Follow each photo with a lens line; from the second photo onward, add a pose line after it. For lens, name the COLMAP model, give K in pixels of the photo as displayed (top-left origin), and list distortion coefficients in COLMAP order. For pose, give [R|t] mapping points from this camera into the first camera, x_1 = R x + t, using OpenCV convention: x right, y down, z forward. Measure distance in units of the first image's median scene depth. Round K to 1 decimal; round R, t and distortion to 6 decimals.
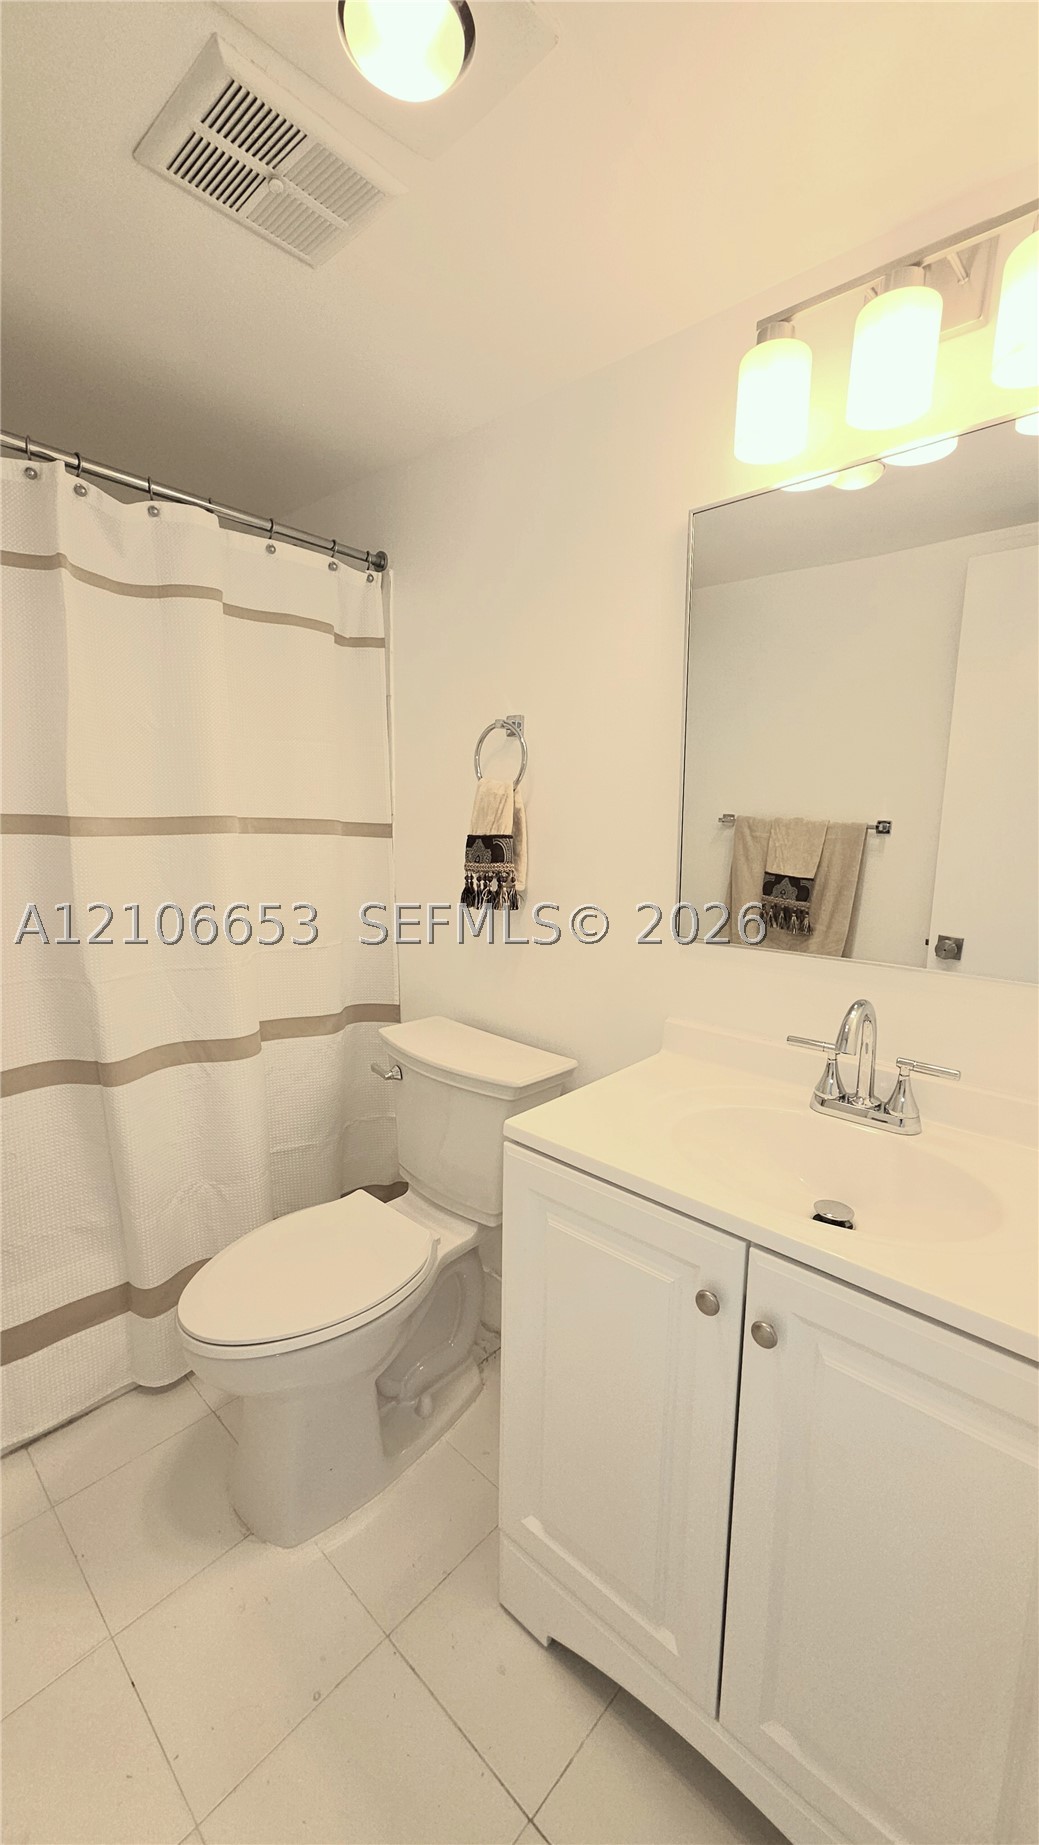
lens RADIAL K [[736.3, 0, 510.3], [0, 736.3, 918.2], [0, 0, 1]] dist [0.003327, -0.002224]
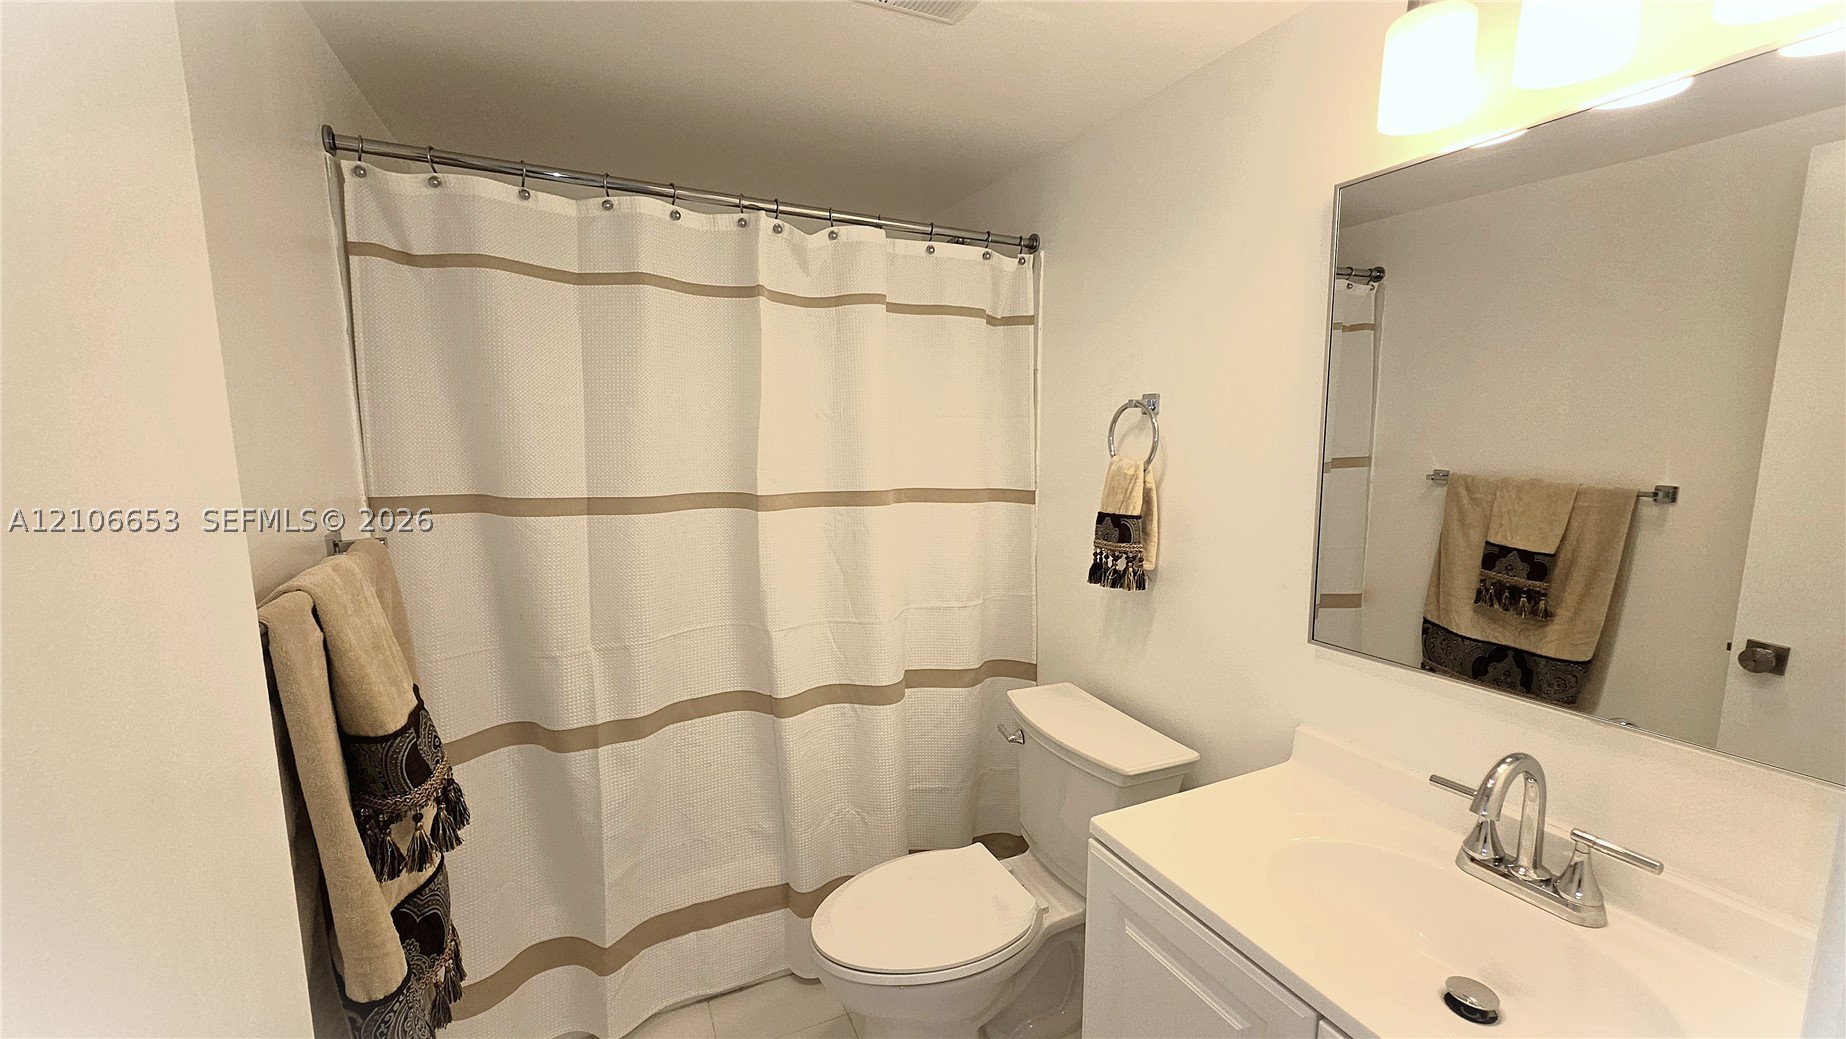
lens RADIAL K [[736.7, 0, 928.0], [0, 736.7, 526.0], [0, 0, 1]] dist [0.003327, -0.002224]
pose [[0.930416, 0.039334, -0.364388, 0.097678], [-0.043931, 0.999025, -0.004333, -0.081422], [0.363862, 0.020040, 0.931237, -0.031954]]
